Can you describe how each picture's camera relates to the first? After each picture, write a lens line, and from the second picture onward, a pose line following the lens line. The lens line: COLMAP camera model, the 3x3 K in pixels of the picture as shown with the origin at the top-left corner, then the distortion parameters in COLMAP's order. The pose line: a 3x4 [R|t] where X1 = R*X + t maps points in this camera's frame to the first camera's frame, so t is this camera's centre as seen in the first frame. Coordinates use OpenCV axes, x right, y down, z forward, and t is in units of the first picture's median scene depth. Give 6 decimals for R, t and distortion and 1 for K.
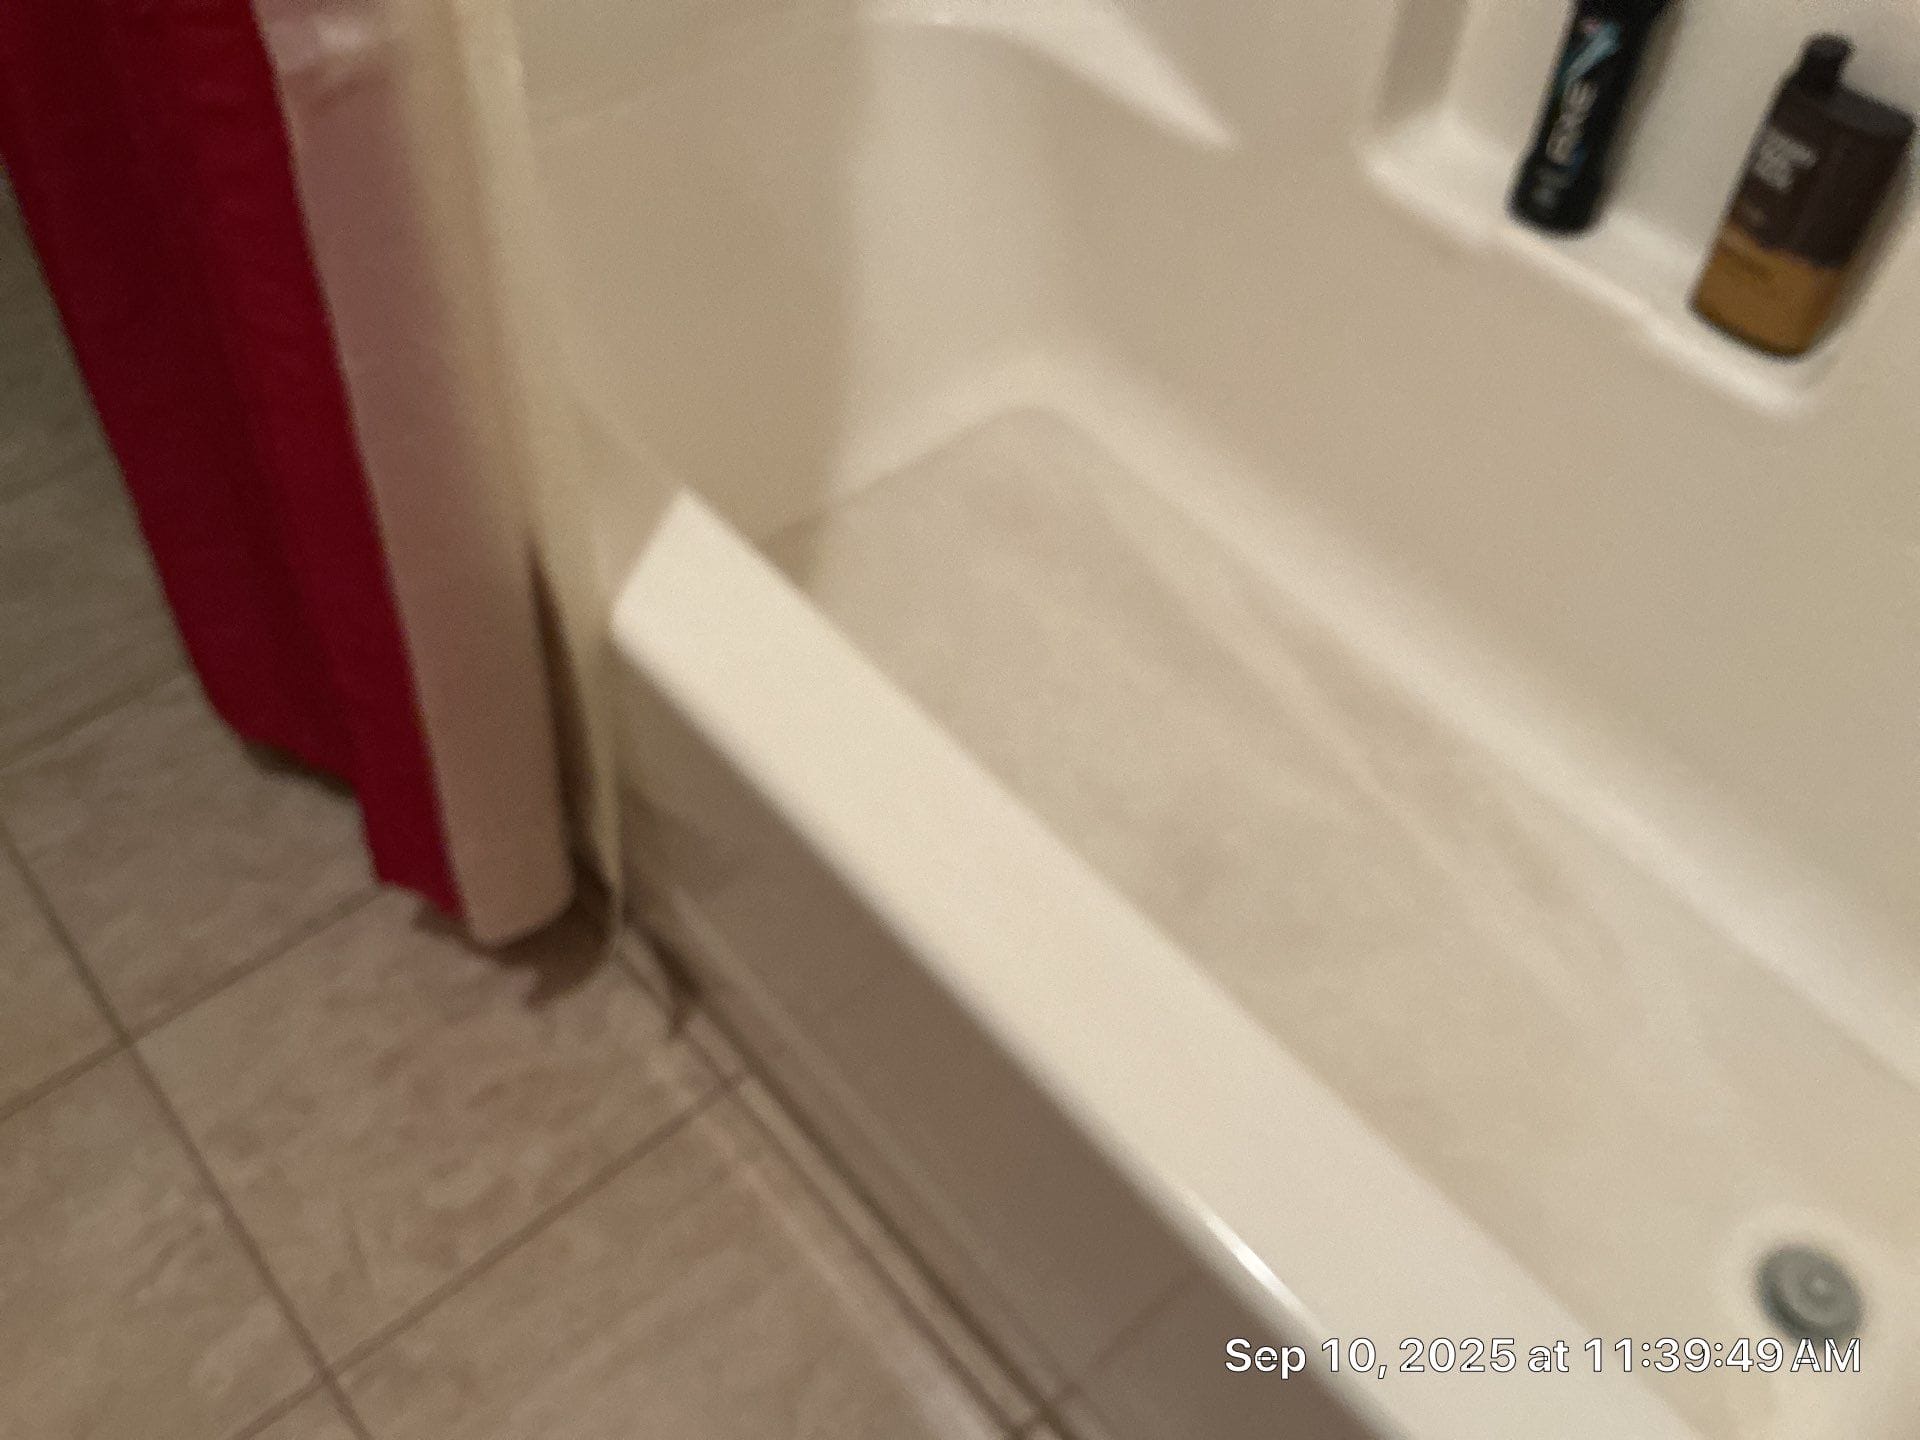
lens RADIAL K [[1601.2, 0, 958.6], [0, 1601.2, 721.4], [0, 0, 1]] dist [-0.016758, -0.028280]
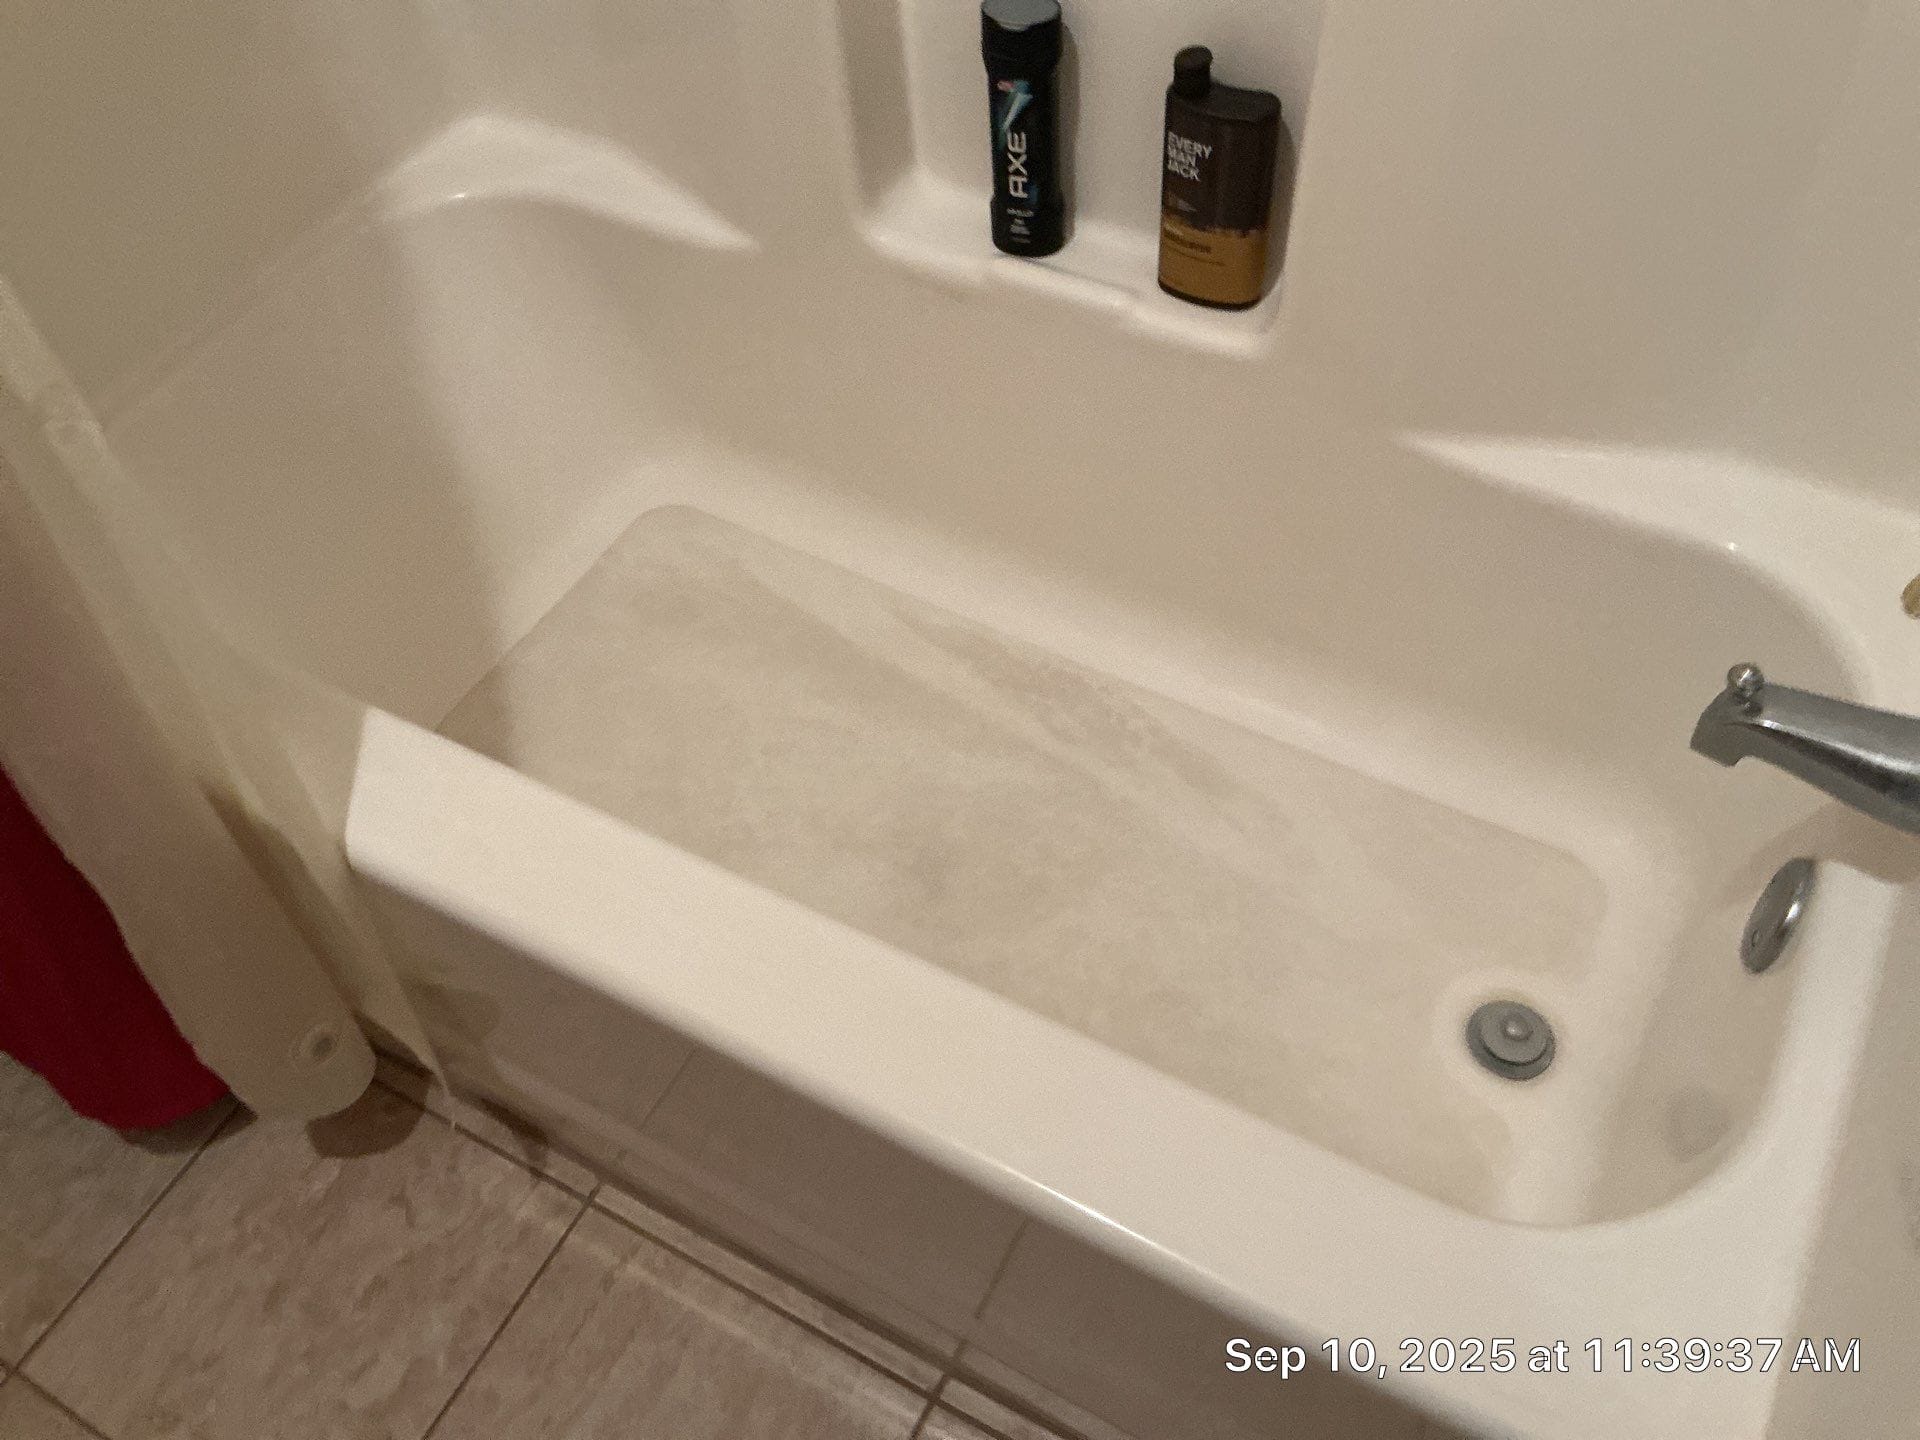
lens RADIAL K [[1601.2, 0, 956.3], [0, 1601.2, 713.6], [0, 0, 1]] dist [-0.016758, -0.028280]
pose [[0.933844, -0.320003, 0.159791, 0.024059], [0.321291, 0.946801, 0.018420, -0.028292], [-0.157185, 0.034138, 0.986979, -0.133303]]
